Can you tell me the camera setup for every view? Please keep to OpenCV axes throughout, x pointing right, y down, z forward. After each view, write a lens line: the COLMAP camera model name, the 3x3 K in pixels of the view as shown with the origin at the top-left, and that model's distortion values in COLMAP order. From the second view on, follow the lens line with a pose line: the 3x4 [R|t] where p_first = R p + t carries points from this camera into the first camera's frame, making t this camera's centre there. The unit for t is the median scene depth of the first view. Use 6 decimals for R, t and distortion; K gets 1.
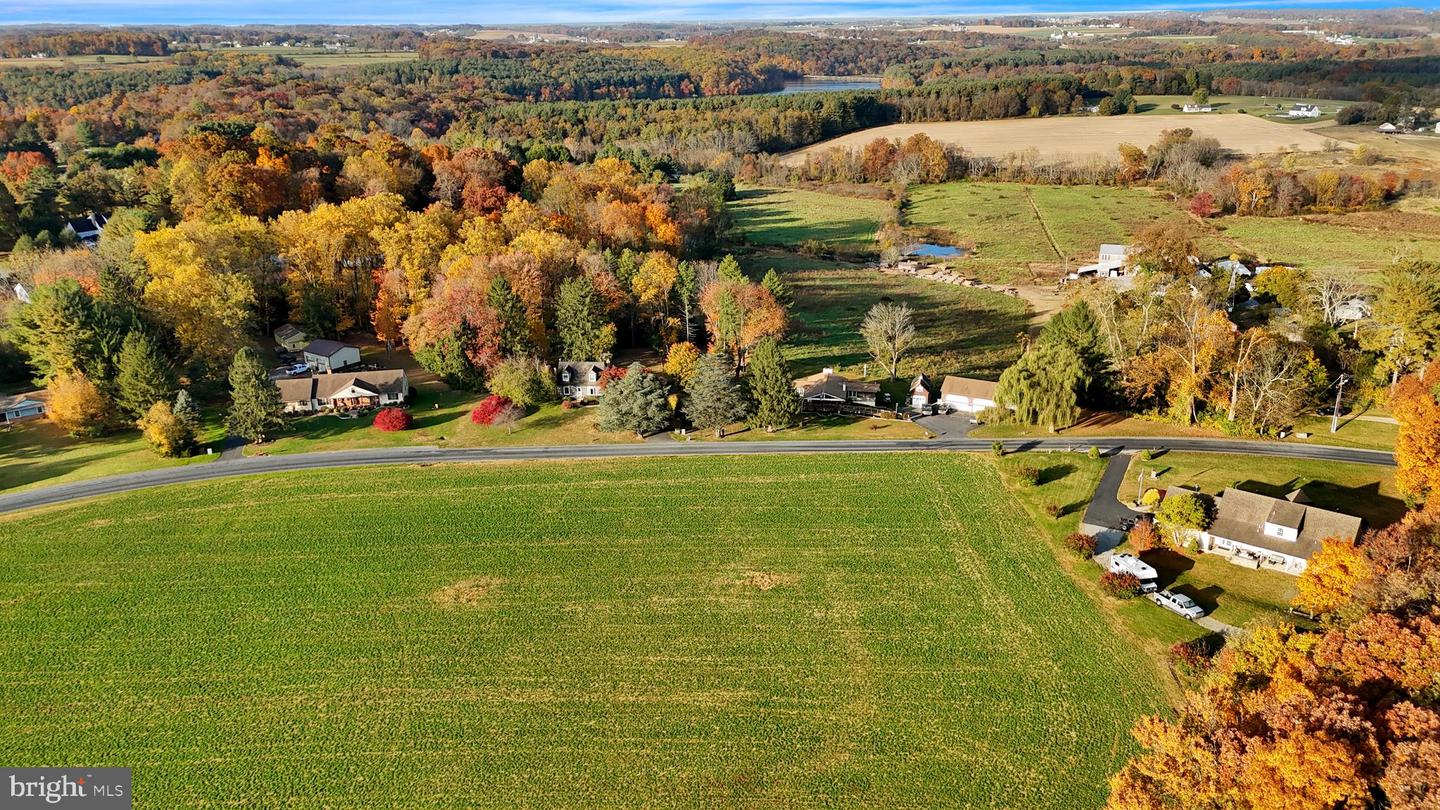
lens RADIAL K [[1047.0, 0, 720.0], [0, 1047.0, 405.0], [0, 0, 1]] dist [0.116623, -0.179542]
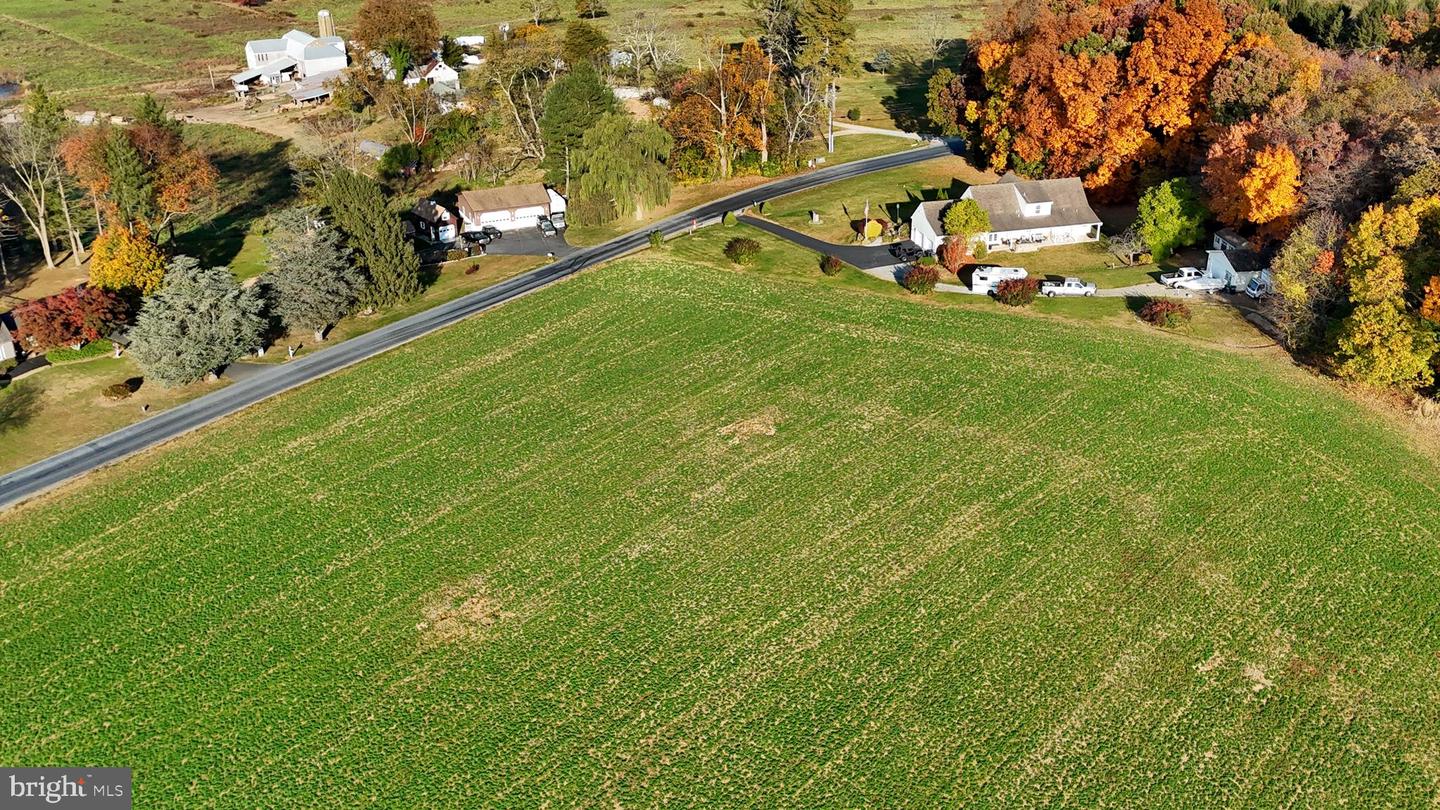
lens RADIAL K [[1362.7, 0, 720.0], [0, 1362.7, 405.0], [0, 0, 1]] dist [0.070032, -0.003492]
pose [[0.610085, -0.328758, 0.720912, -0.501652], [0.268246, 0.941828, 0.202495, -0.039774], [-0.745547, 0.069843, 0.662783, 0.272420]]
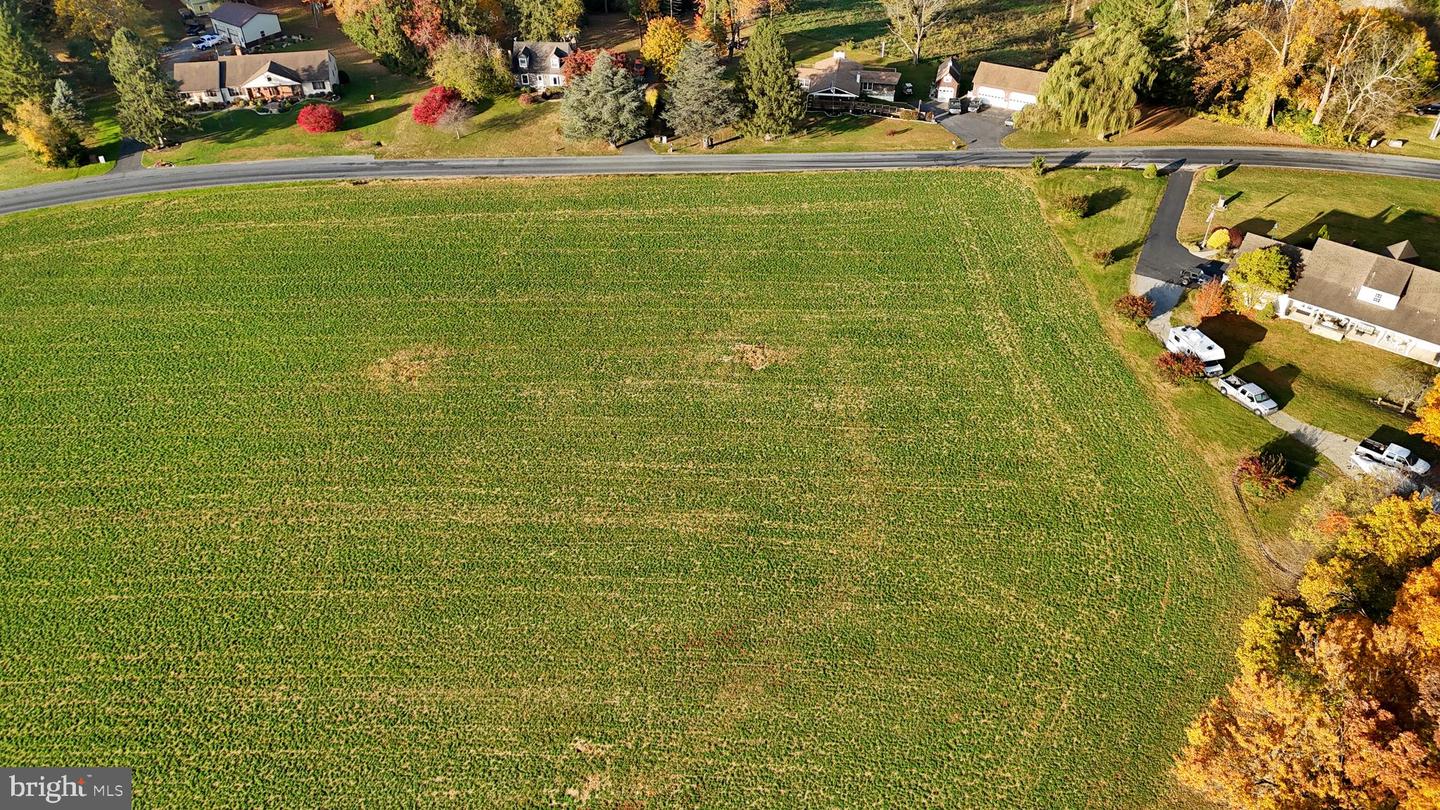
lens RADIAL K [[1052.0, 0, 720.0], [0, 1052.0, 405.0], [0, 0, 1]] dist [0.079094, -0.077092]
pose [[0.999984, 0.002507, 0.004987, 0.006085], [-0.004005, 0.944566, 0.328296, -0.055467], [-0.003888, -0.328311, 0.944562, 0.137561]]
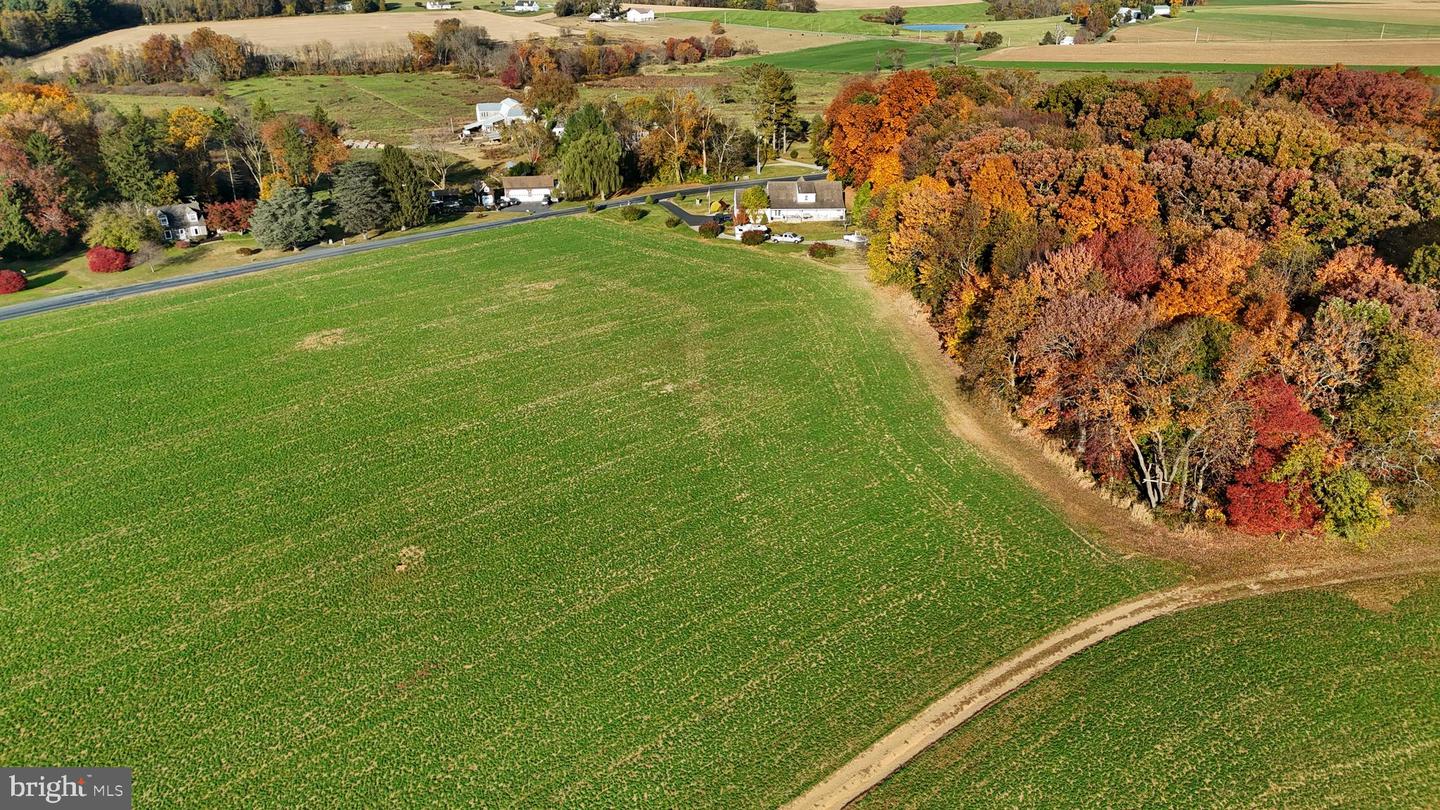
lens RADIAL K [[1052.0, 0, 720.0], [0, 1052.0, 405.0], [0, 0, 1]] dist [0.079094, -0.077092]
pose [[0.763078, -0.248270, 0.596719, -0.464132], [0.205786, 0.968557, 0.139819, 0.128380], [-0.612669, 0.016104, 0.790175, -0.146170]]
